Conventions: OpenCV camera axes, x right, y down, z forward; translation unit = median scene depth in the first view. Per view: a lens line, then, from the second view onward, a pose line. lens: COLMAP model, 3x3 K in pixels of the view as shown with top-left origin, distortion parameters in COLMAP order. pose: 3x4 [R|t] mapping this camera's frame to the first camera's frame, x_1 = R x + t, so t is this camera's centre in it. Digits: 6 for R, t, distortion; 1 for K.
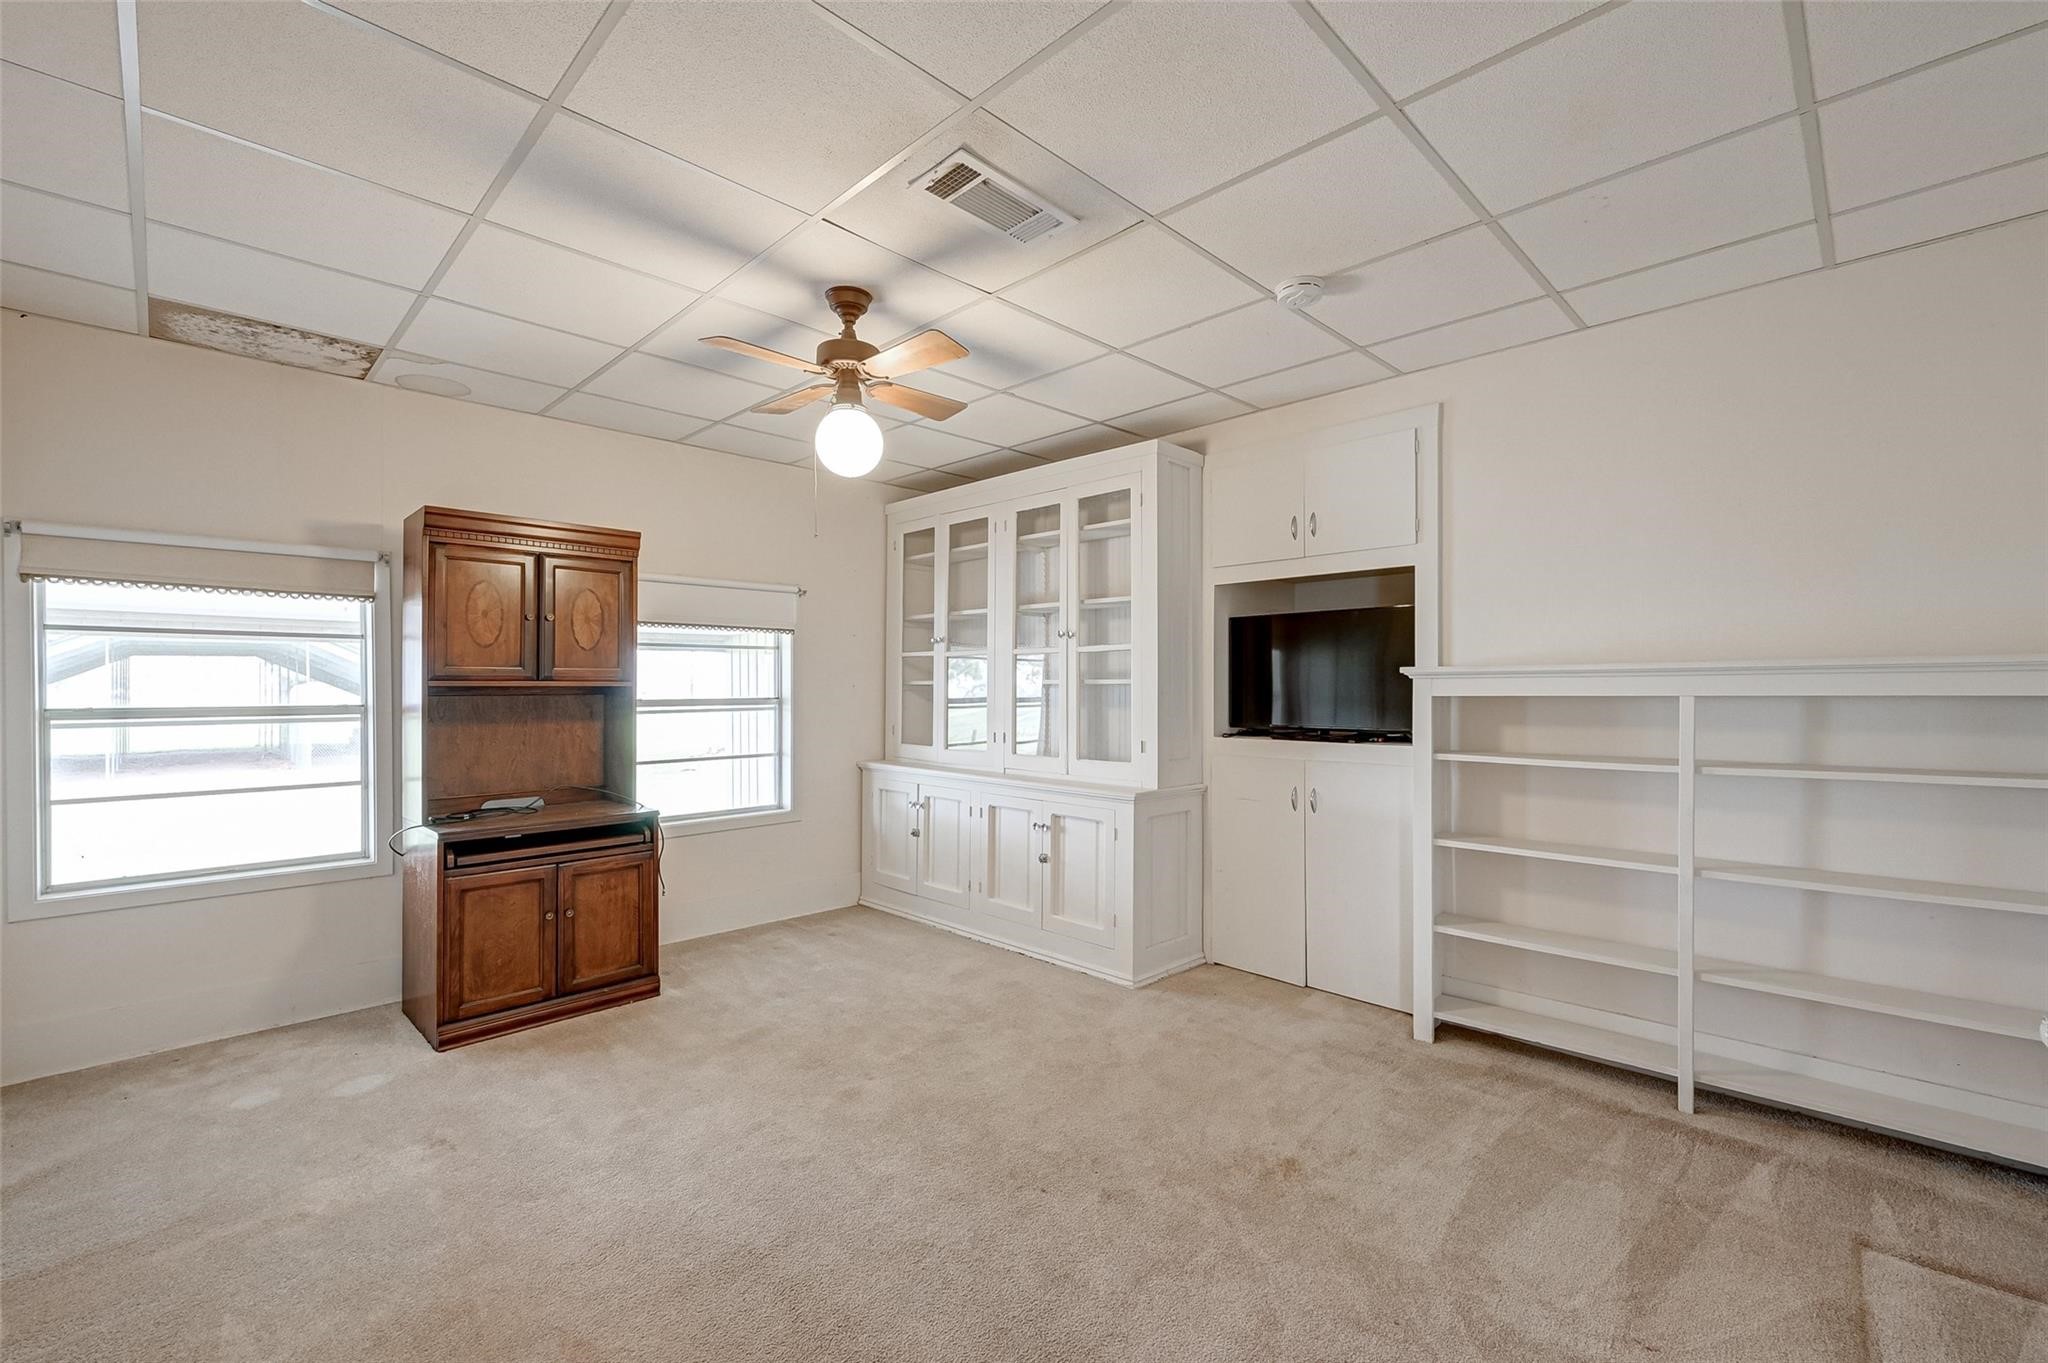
lens RADIAL K [[865.6, 0, 1023.1], [0, 865.6, 692.0], [0, 0, 1]] dist [0.002210, -0.000443]
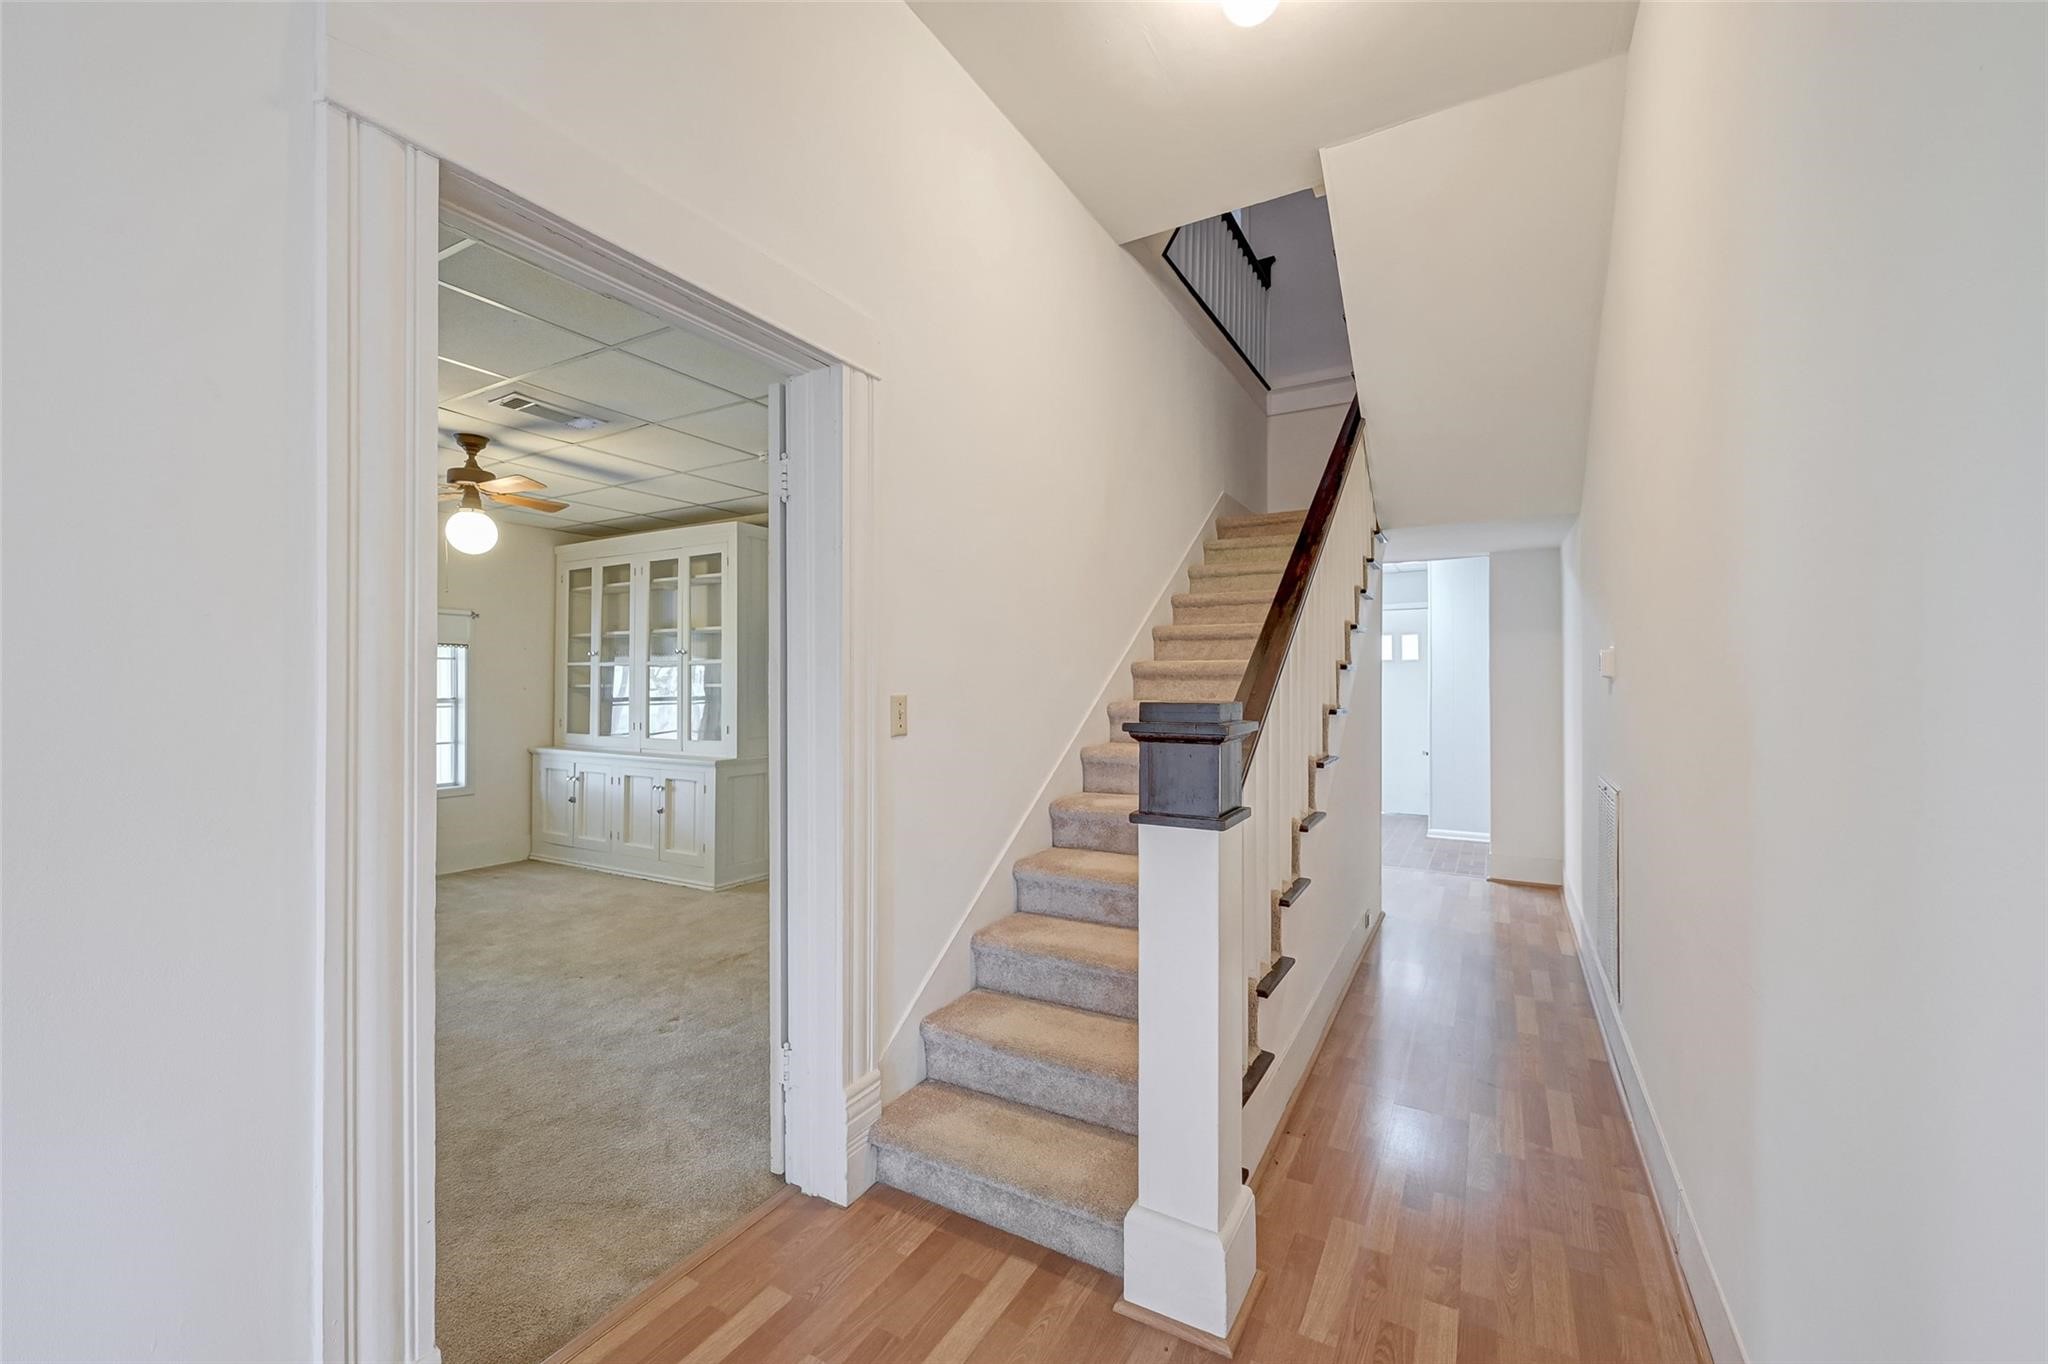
lens RADIAL K [[827.2, 0, 1030.2], [0, 827.2, 688.6], [0, 0, 1]] dist [-0.001032, 0.000253]
pose [[0.964259, -0.002452, 0.264951, 0.221529], [0.003667, 0.999985, -0.004089, 0.001178], [-0.264937, 0.004915, 0.964253, -0.413438]]
